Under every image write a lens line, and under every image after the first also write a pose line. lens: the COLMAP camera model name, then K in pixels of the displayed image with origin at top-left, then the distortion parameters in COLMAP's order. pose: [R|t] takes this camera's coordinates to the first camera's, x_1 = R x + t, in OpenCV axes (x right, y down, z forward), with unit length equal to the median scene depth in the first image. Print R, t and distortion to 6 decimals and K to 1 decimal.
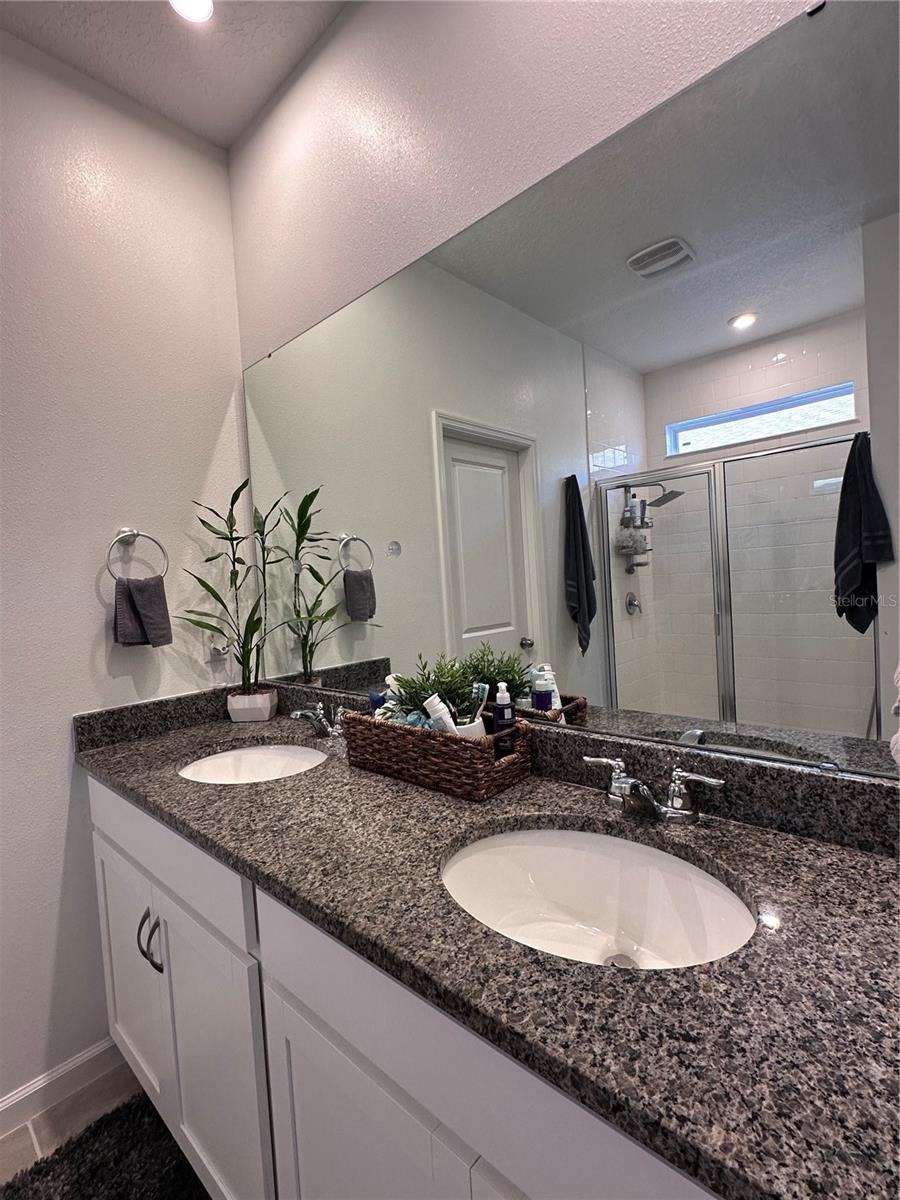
lens RADIAL K [[550.4, 0, 446.4], [0, 550.4, 598.1], [0, 0, 1]] dist [-0.005332, 0.000620]
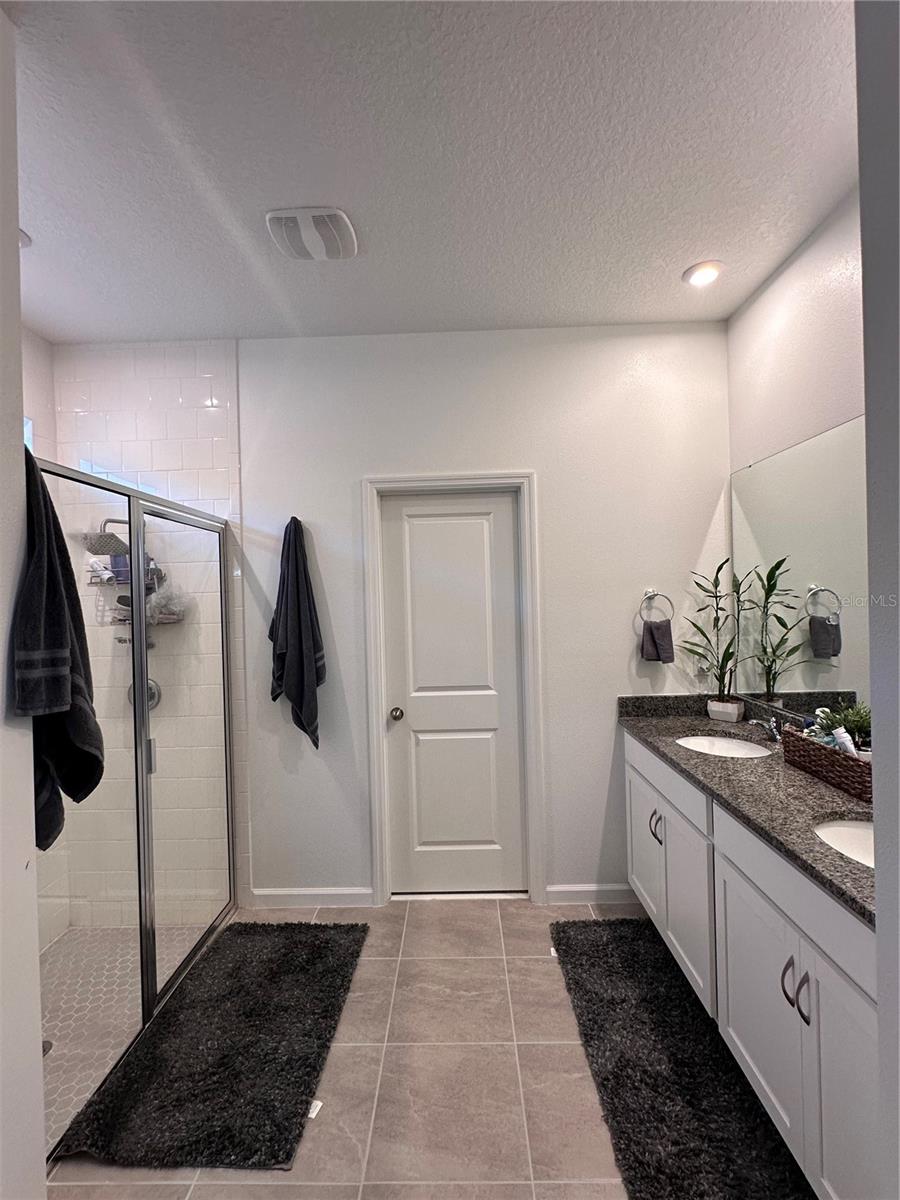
lens RADIAL K [[550.4, 0, 447.2], [0, 550.4, 598.9], [0, 0, 1]] dist [-0.005332, 0.000620]
pose [[0.665249, 0.046235, -0.745189, 0.244810], [-0.036309, 0.998903, 0.029563, -0.123216], [0.745738, 0.007390, 0.666198, -0.556622]]
